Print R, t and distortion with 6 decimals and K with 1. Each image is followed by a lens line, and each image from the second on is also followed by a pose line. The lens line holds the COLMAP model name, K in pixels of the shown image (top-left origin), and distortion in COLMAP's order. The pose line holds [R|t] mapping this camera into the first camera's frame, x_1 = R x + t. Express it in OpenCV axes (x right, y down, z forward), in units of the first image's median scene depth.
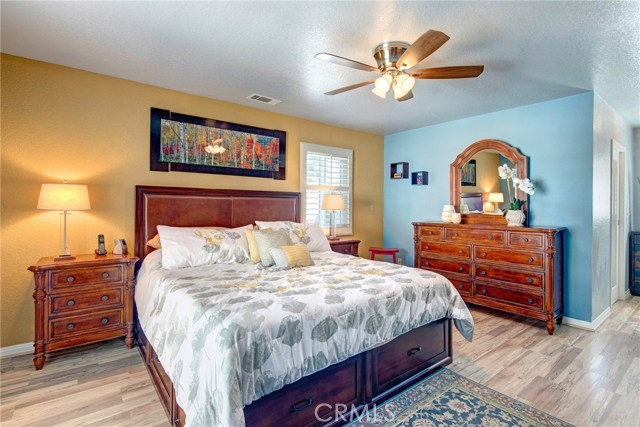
lens RADIAL K [[315.2, 0, 323.4], [0, 315.2, 208.1], [0, 0, 1]] dist [-0.010858, -0.000007]
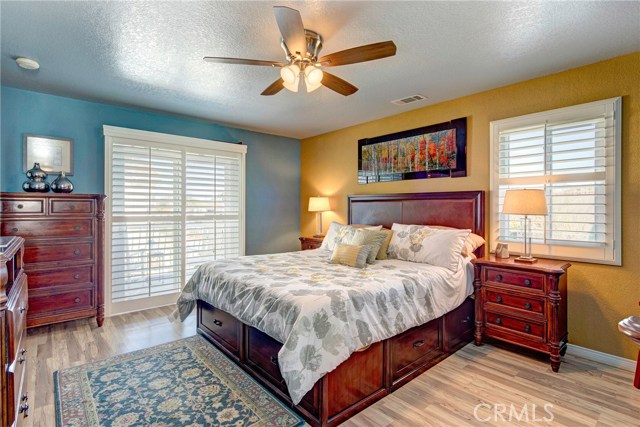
lens RADIAL K [[315.2, 0, 322.4], [0, 315.2, 212.9], [0, 0, 1]] dist [-0.010858, -0.000007]
pose [[0.047199, 0.005998, -0.998867, 0.740313], [-0.008044, 0.999952, 0.005625, 0.002556], [0.998853, 0.007770, 0.047245, 0.655198]]
